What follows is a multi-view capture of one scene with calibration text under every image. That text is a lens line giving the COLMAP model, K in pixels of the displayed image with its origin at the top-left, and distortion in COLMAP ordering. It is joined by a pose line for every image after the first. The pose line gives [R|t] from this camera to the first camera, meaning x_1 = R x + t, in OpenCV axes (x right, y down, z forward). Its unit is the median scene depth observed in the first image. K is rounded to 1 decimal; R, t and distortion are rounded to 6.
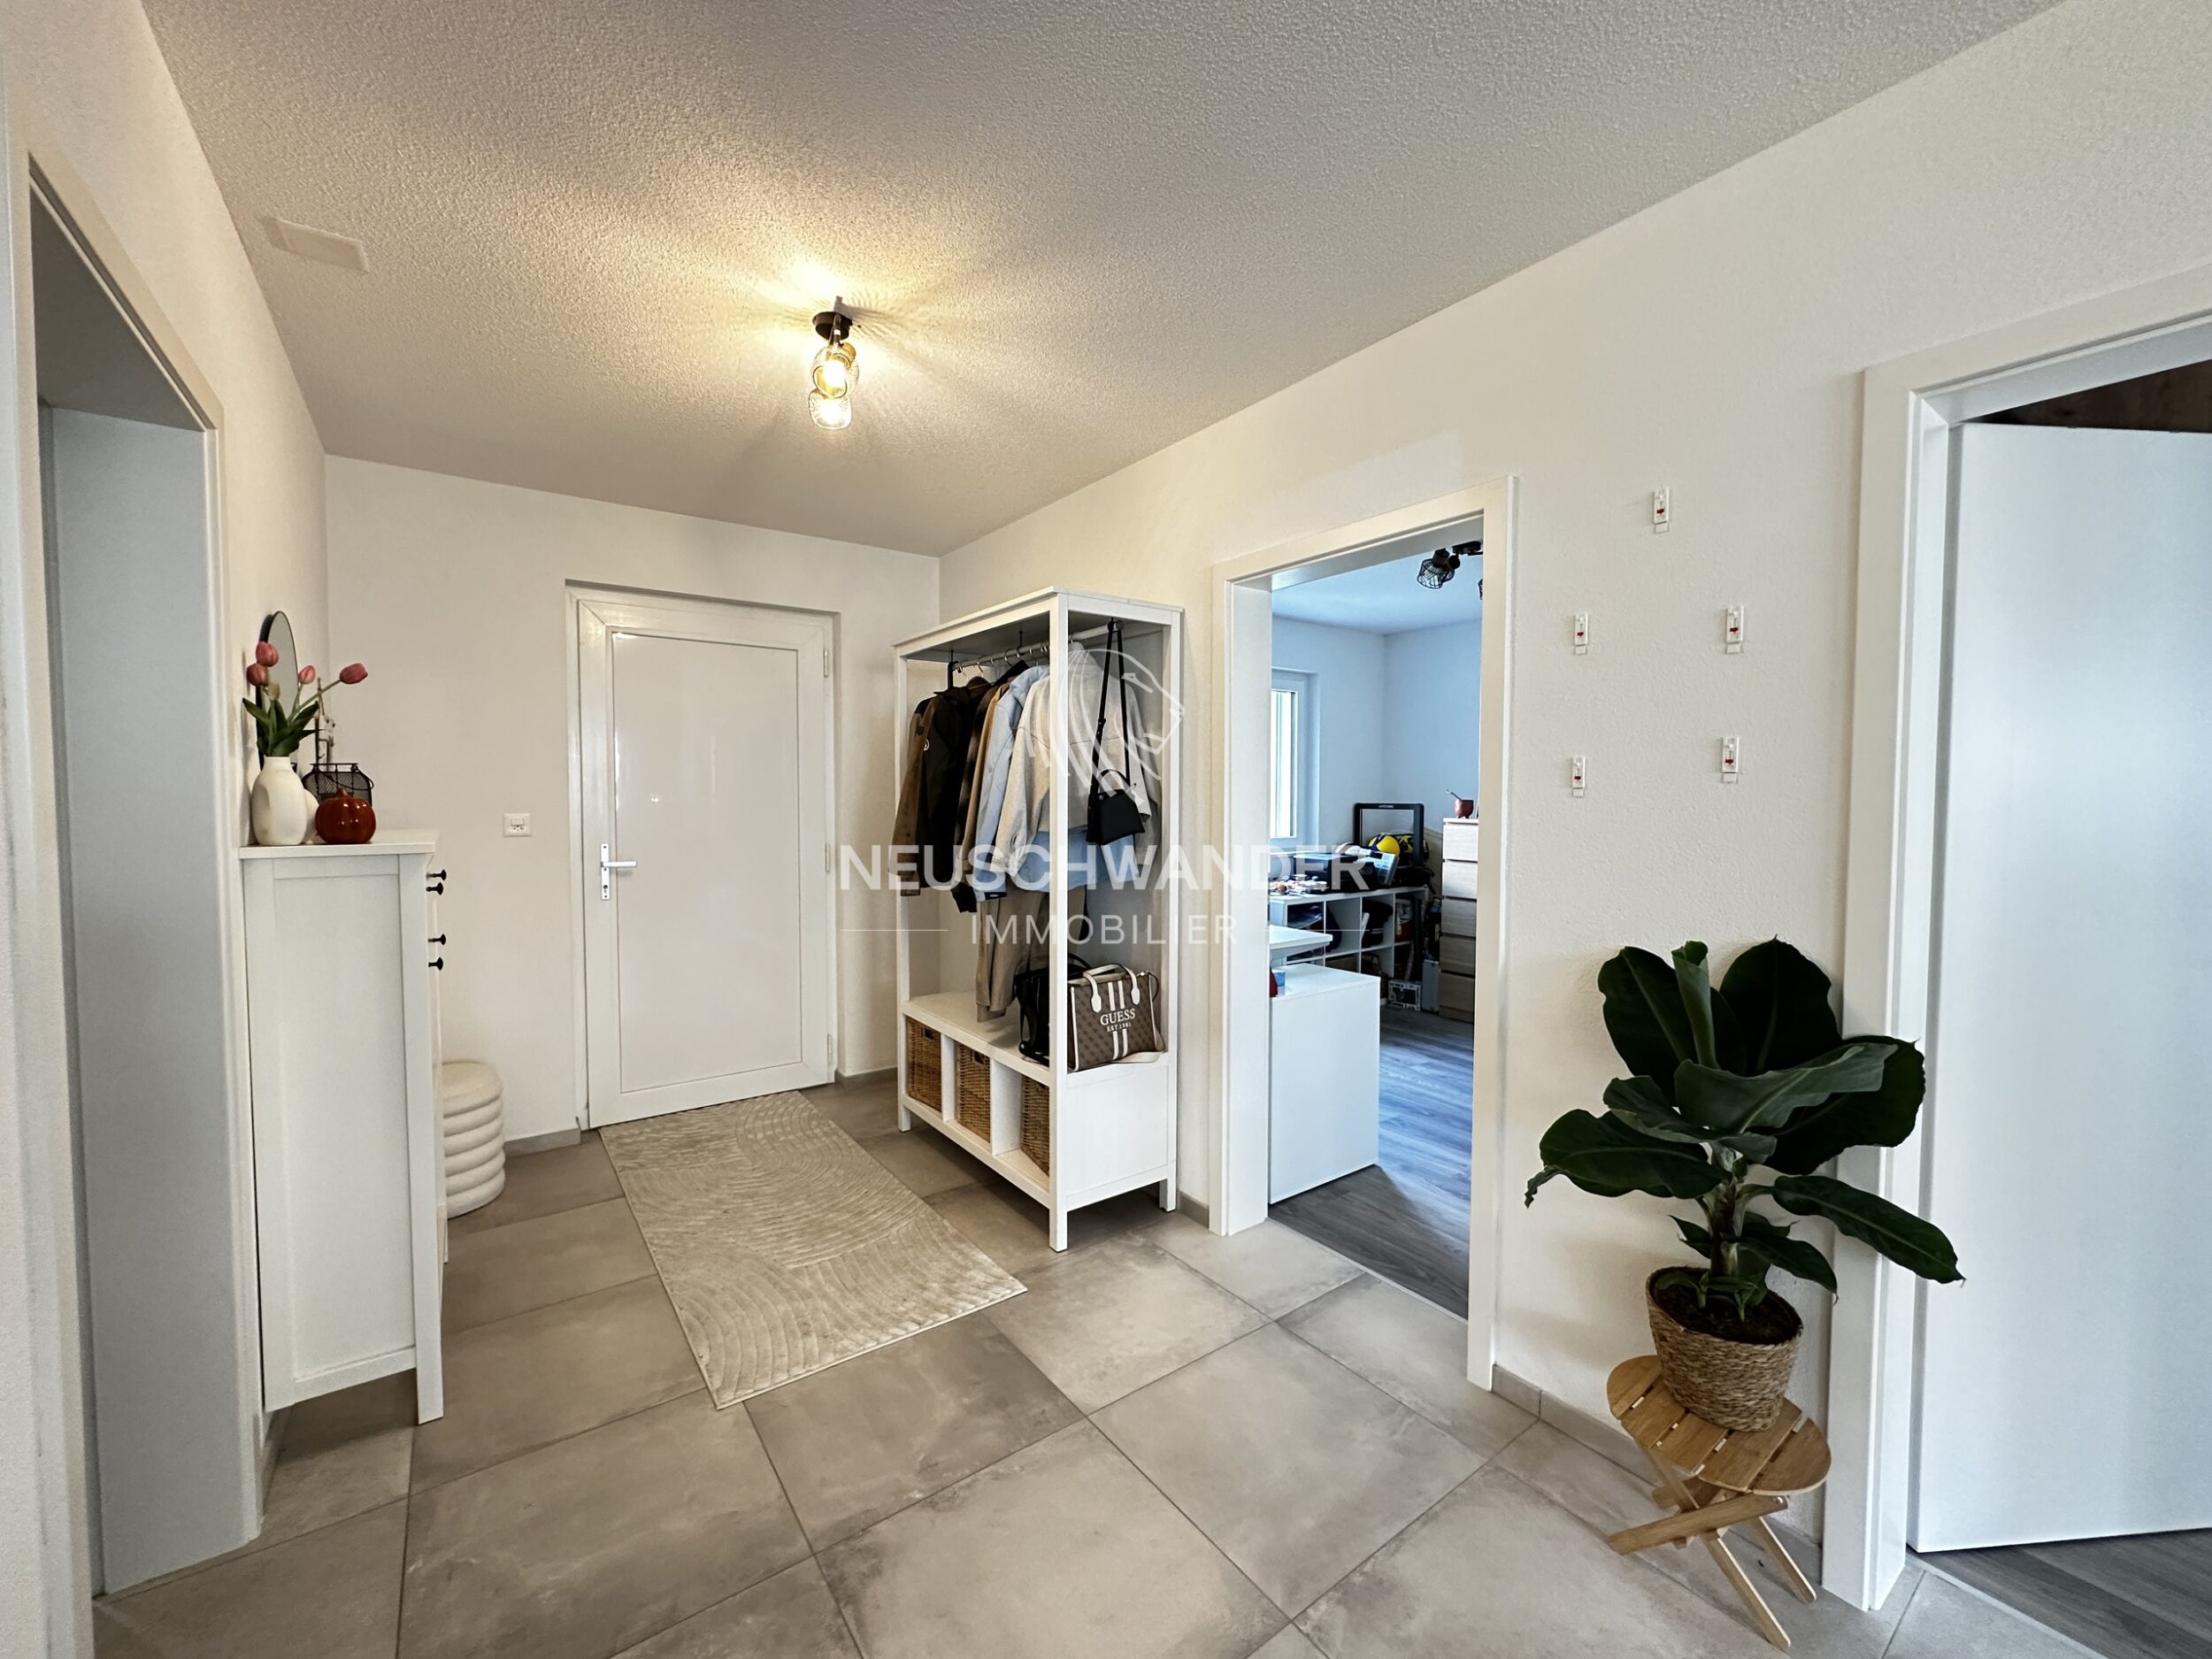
lens RADIAL K [[883.5, 0, 1102.4], [0, 883.5, 829.5], [0, 0, 1]] dist [-0.002791, 0.001206]
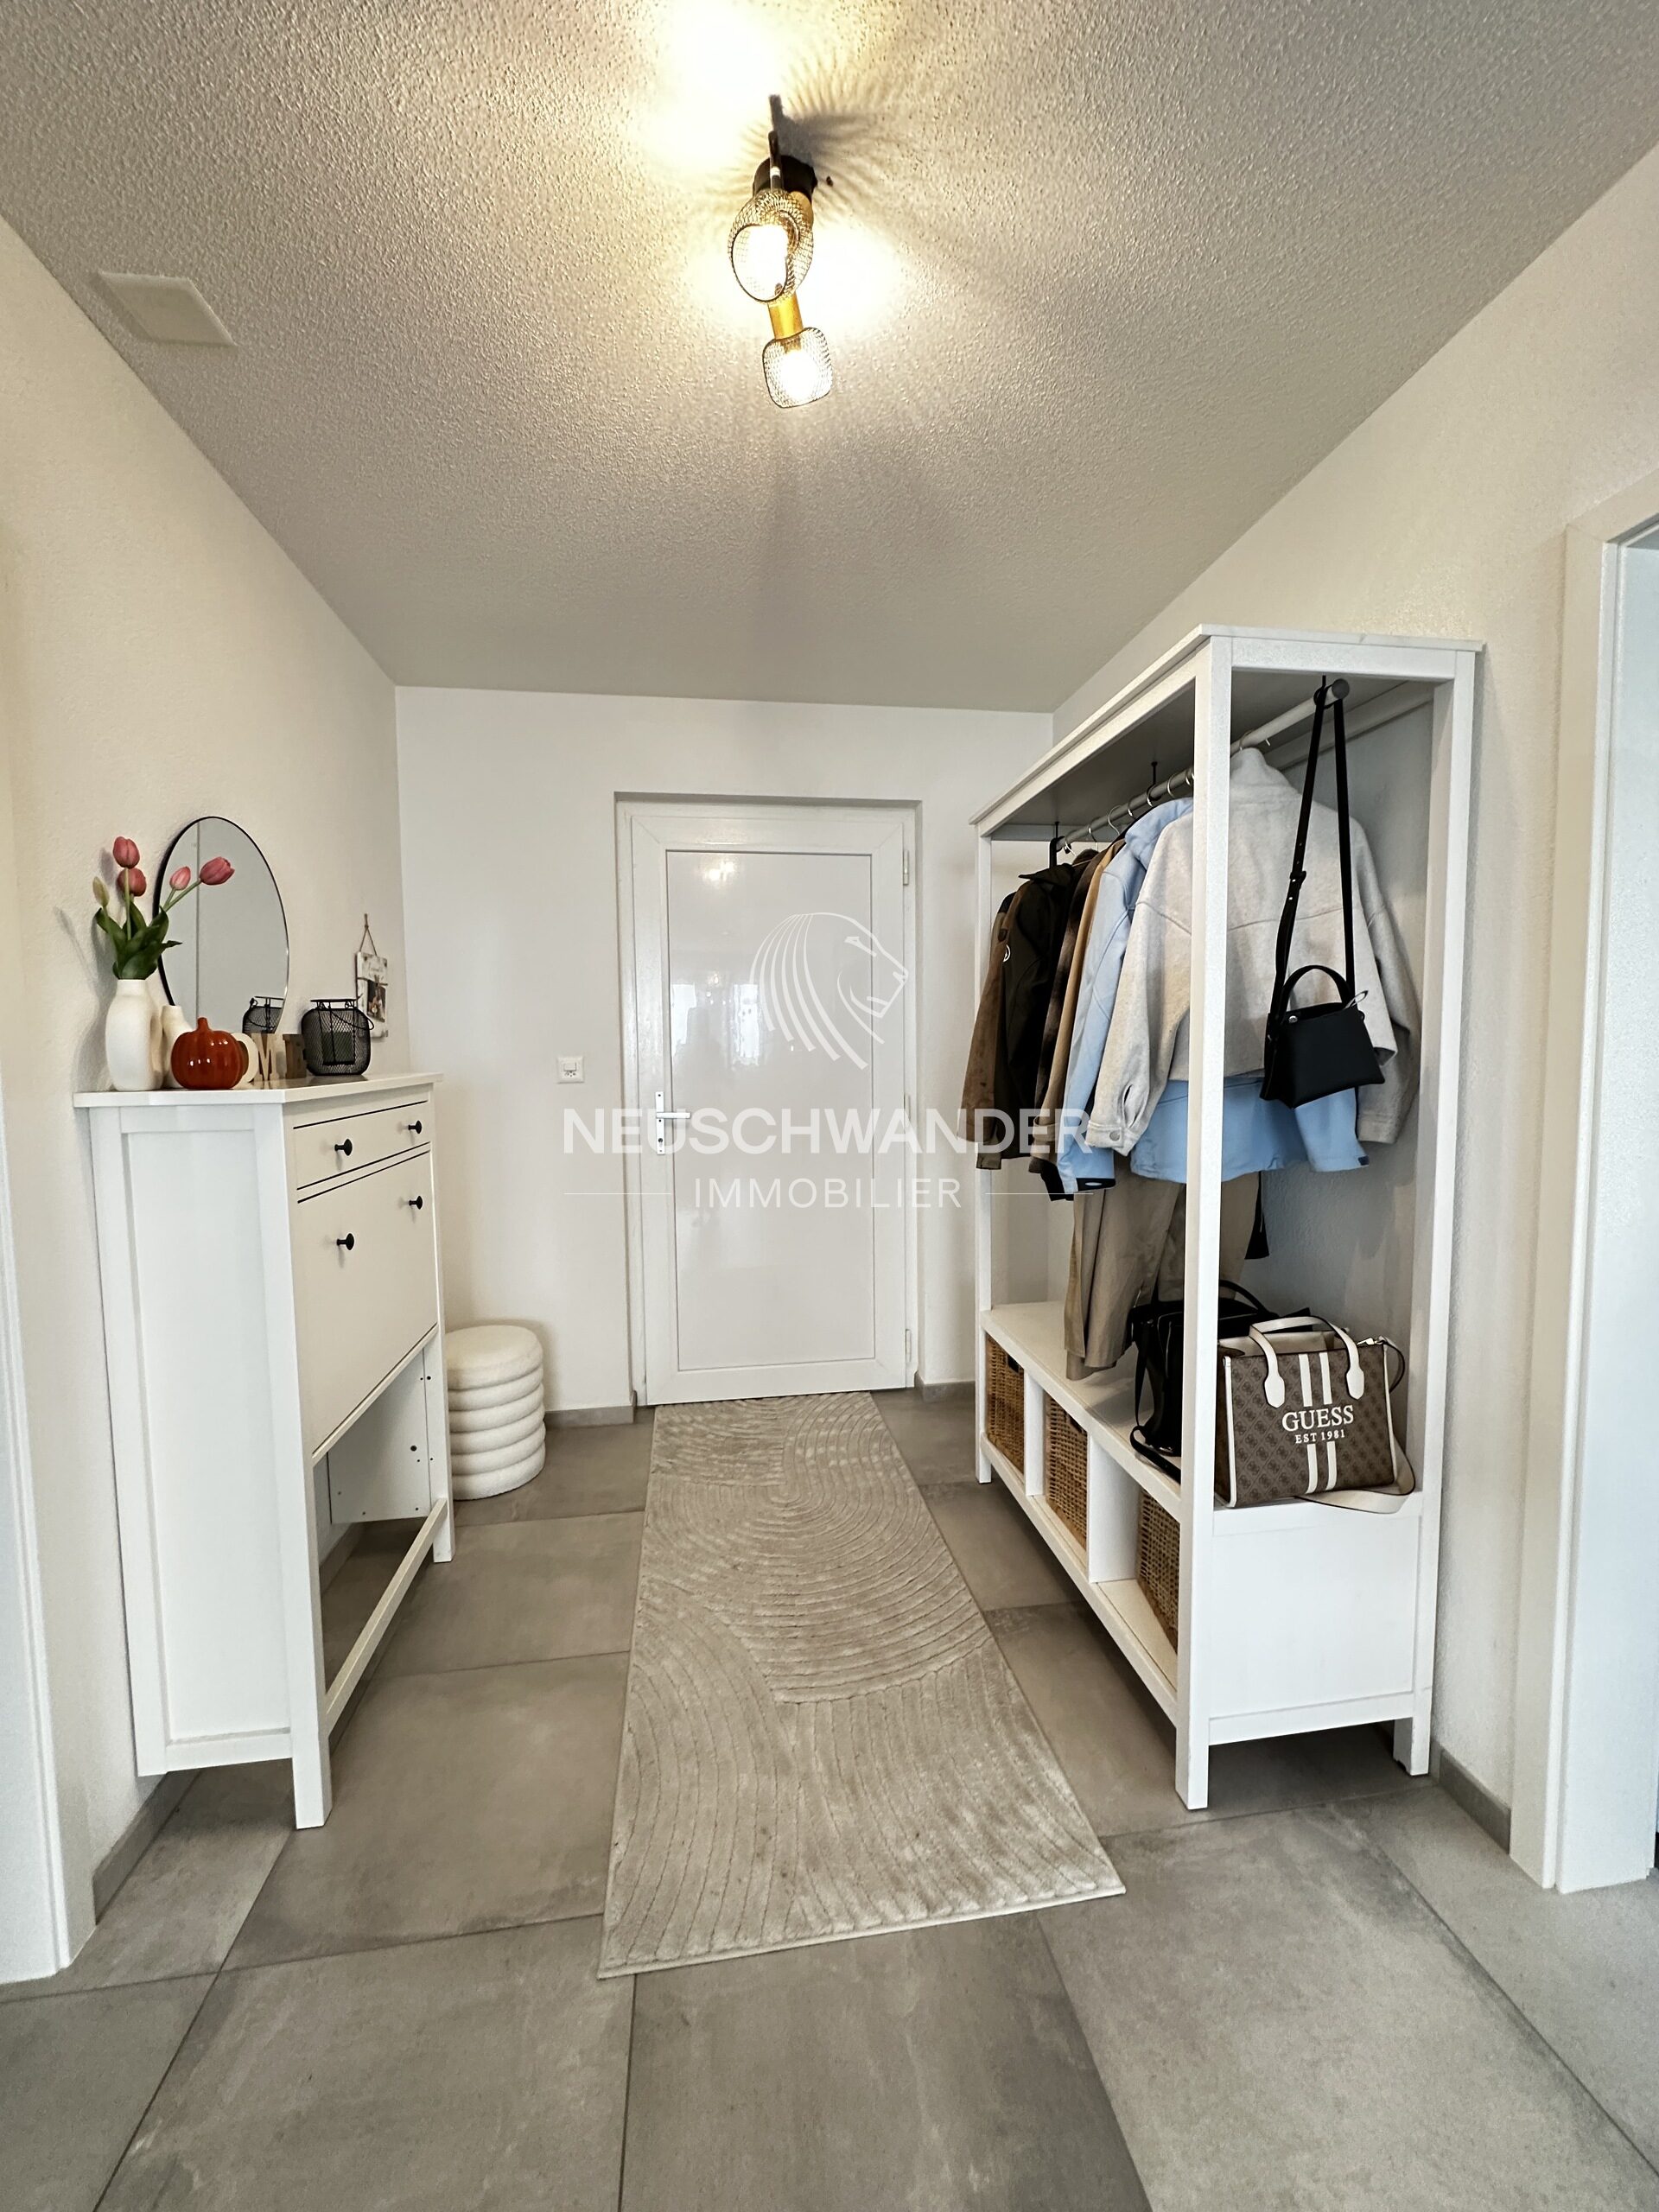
lens RADIAL K [[883.5, 0, 830.1], [0, 883.5, 1107.3], [0, 0, 1]] dist [-0.002791, 0.001206]
pose [[0.887343, 0.020261, -0.460664, -0.002548], [-0.005603, 0.999434, 0.033165, 0.001974], [0.461076, -0.026848, 0.886955, 0.373311]]
